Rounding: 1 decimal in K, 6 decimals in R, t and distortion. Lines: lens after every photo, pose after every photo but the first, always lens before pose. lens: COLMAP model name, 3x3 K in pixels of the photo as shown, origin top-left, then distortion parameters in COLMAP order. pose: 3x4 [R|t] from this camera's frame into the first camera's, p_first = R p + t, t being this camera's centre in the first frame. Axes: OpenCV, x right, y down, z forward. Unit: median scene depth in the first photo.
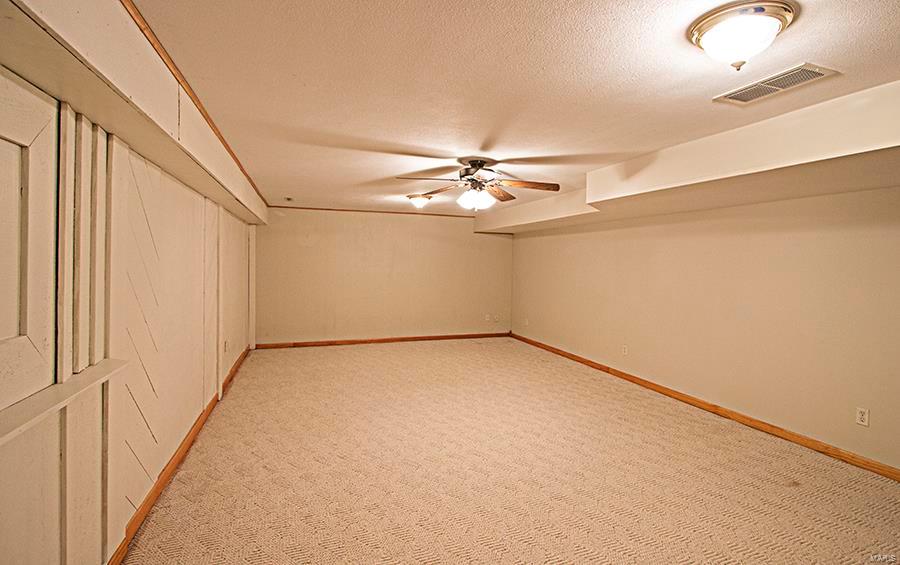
lens RADIAL K [[420.8, 0, 434.7], [0, 420.8, 264.8], [0, 0, 1]] dist [-0.001123, 0.000083]
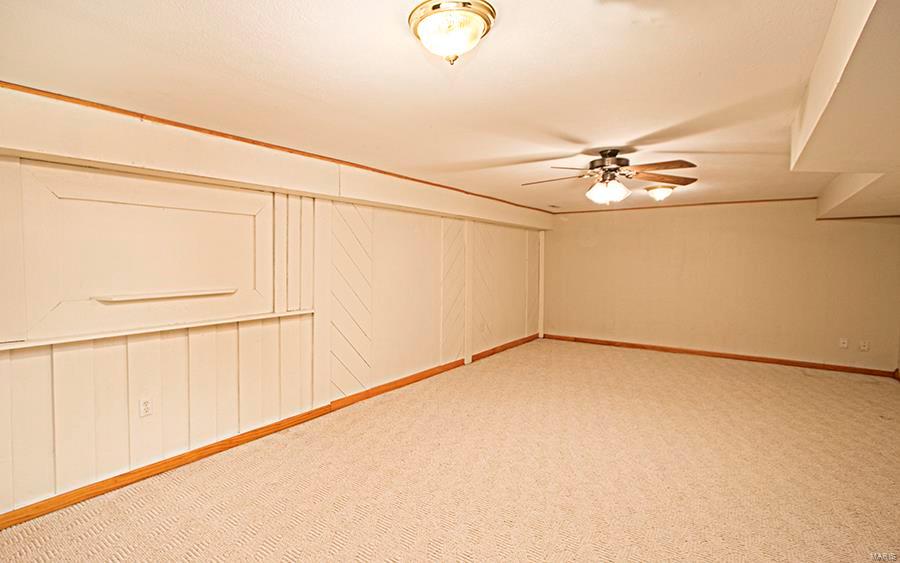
lens RADIAL K [[420.8, 0, 434.7], [0, 420.8, 263.8], [0, 0, 1]] dist [-0.001123, 0.000083]
pose [[0.581056, -0.005234, -0.813847, 0.497446], [-0.001919, 0.999968, -0.007801, 0.008534], [0.813862, 0.006094, 0.581027, 0.118355]]
